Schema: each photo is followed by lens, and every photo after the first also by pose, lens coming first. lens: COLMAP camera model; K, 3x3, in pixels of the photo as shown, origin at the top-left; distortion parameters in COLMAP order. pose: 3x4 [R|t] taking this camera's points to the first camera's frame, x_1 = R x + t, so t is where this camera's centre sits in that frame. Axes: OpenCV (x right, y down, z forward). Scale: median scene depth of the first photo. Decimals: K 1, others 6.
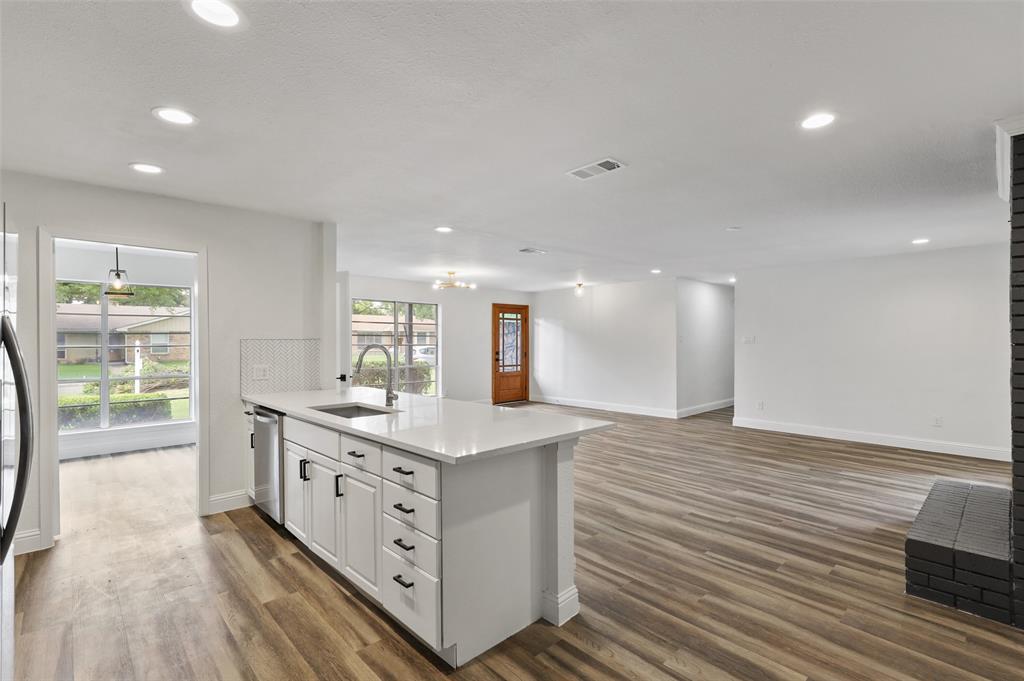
lens RADIAL K [[475.5, 0, 512.0], [0, 475.5, 340.5], [0, 0, 1]] dist [-0.000703, 0.000333]
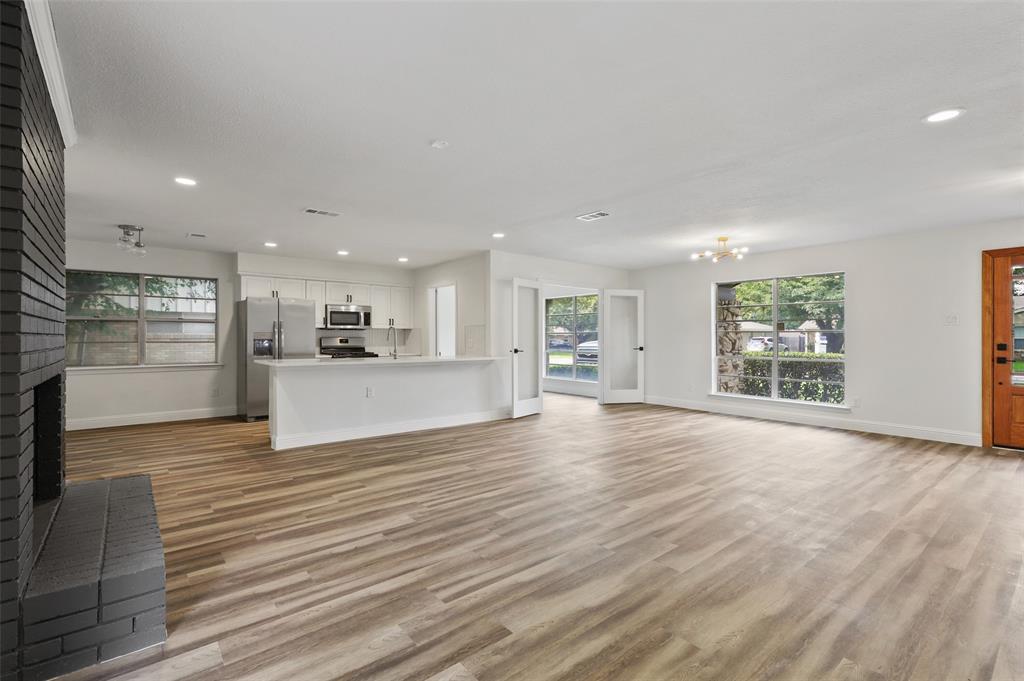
lens RADIAL K [[469.4, 0, 514.2], [0, 469.4, 336.2], [0, 0, 1]] dist [-0.003028, -0.000835]
pose [[-0.067538, -0.001103, -0.997716, 1.253095], [-0.002331, 0.999997, -0.000948, 0.041561], [0.997714, 0.002261, -0.067540, 1.285457]]
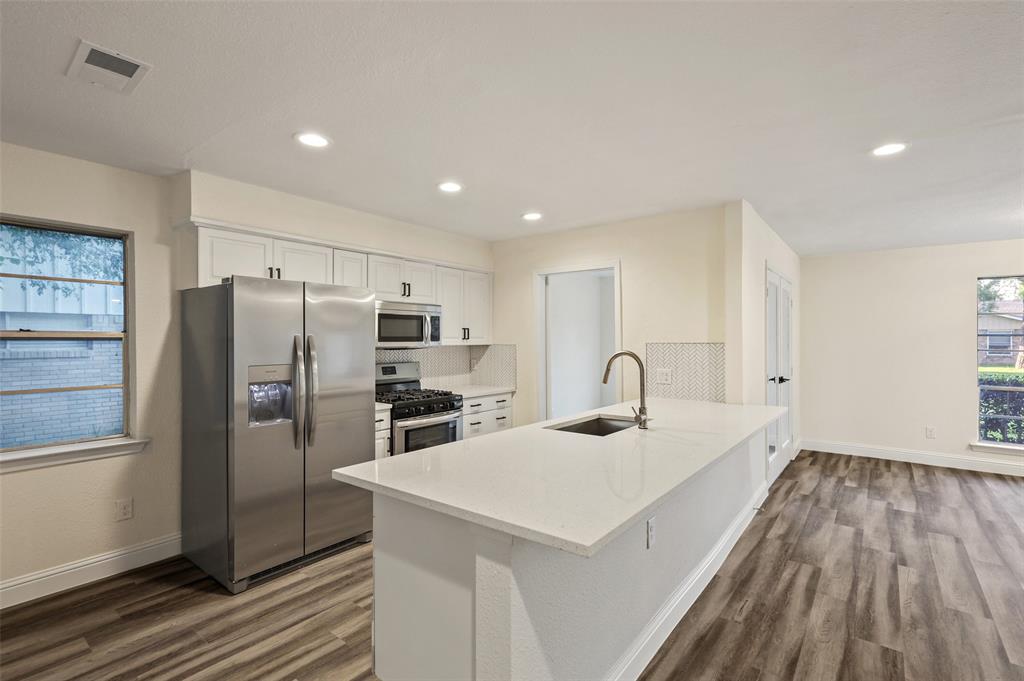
lens RADIAL K [[483.6, 0, 512.0], [0, 483.6, 340.5], [0, 0, 1]] dist [0.002138, 0.000551]
pose [[0.149568, 0.000766, -0.988751, 1.212874], [0.000022, 1.000000, 0.000778, 0.039268], [0.988751, -0.000138, 0.149568, 1.249635]]
